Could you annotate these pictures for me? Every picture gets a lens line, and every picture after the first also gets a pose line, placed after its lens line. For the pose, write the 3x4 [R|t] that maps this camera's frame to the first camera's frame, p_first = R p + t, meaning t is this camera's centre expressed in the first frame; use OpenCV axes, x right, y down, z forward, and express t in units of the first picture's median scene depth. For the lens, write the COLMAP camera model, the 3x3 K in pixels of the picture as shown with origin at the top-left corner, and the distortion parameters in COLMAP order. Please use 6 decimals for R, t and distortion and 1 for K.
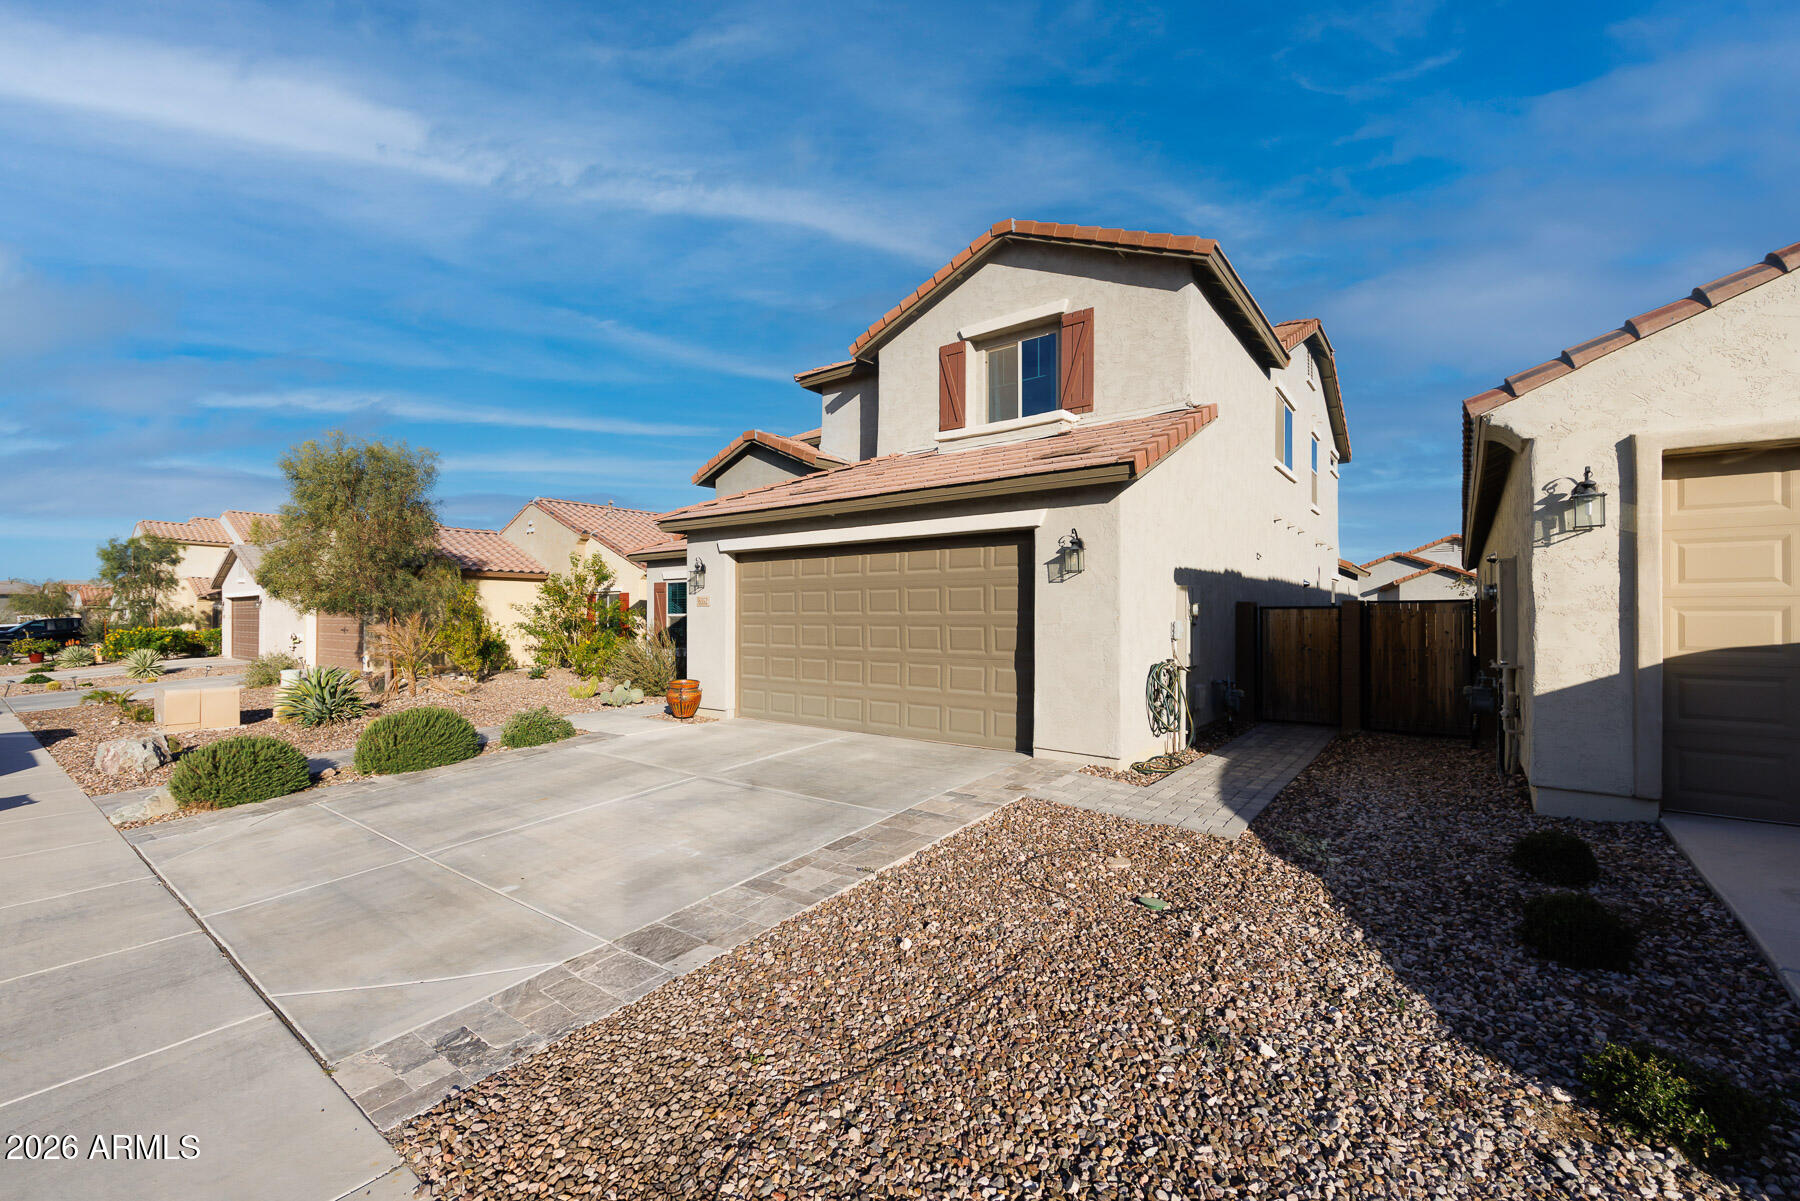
lens RADIAL K [[735.0, 0, 901.9], [0, 735.0, 608.4], [0, 0, 1]] dist [-0.000195, 0.000240]
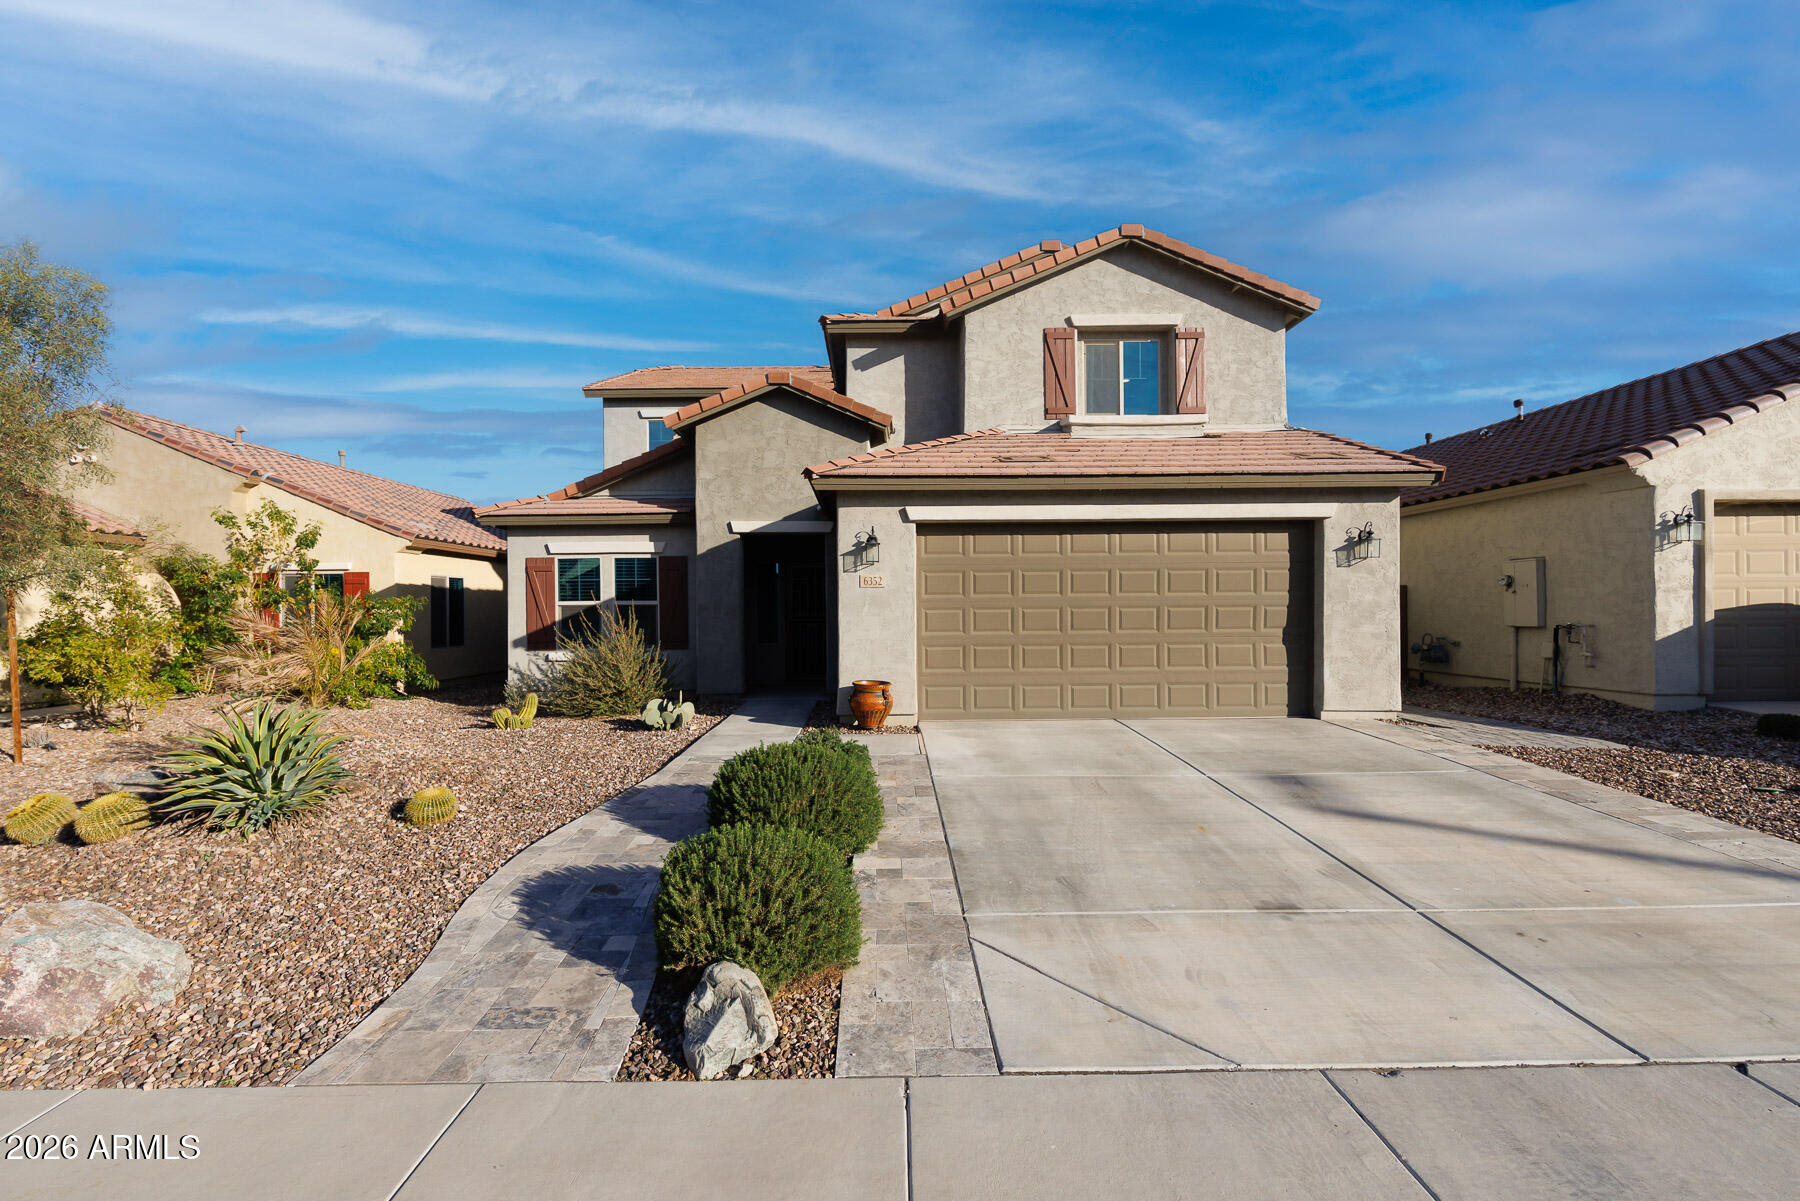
lens RADIAL K [[723.7, 0, 900.9], [0, 723.7, 606.1], [0, 0, 1]] dist [0.002985, 0.000264]
pose [[0.794493, -0.006582, 0.607238, -0.851266], [0.002785, 0.999970, 0.007194, 0.013658], [-0.607268, -0.004024, 0.794487, 0.416178]]
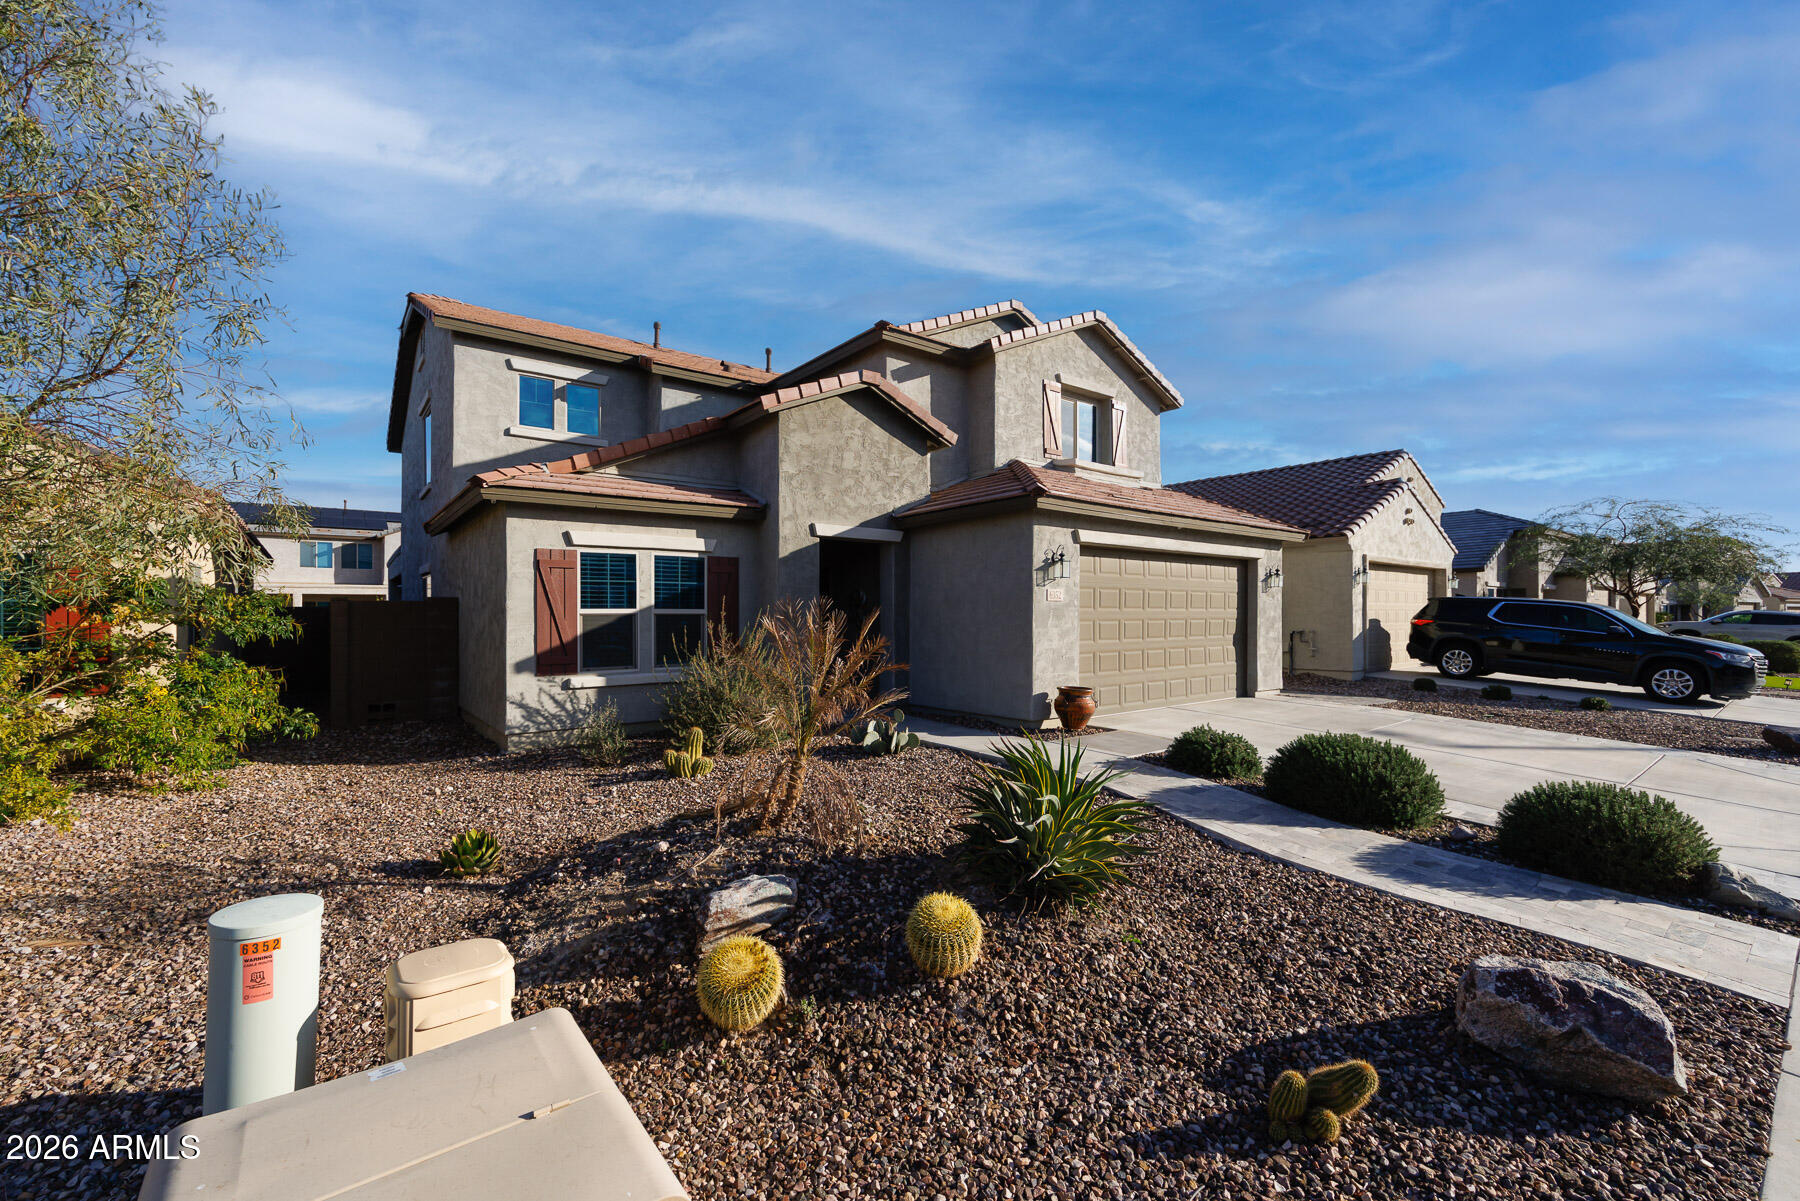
lens RADIAL K [[720.9, 0, 870.3], [0, 720.9, 609.2], [0, 0, 1]] dist [-0.000129, 0.000214]
pose [[0.284108, 0.005081, 0.958779, -1.354171], [-0.008410, 0.999961, -0.002807, 0.012782], [-0.958755, -0.007265, 0.284140, 1.144310]]
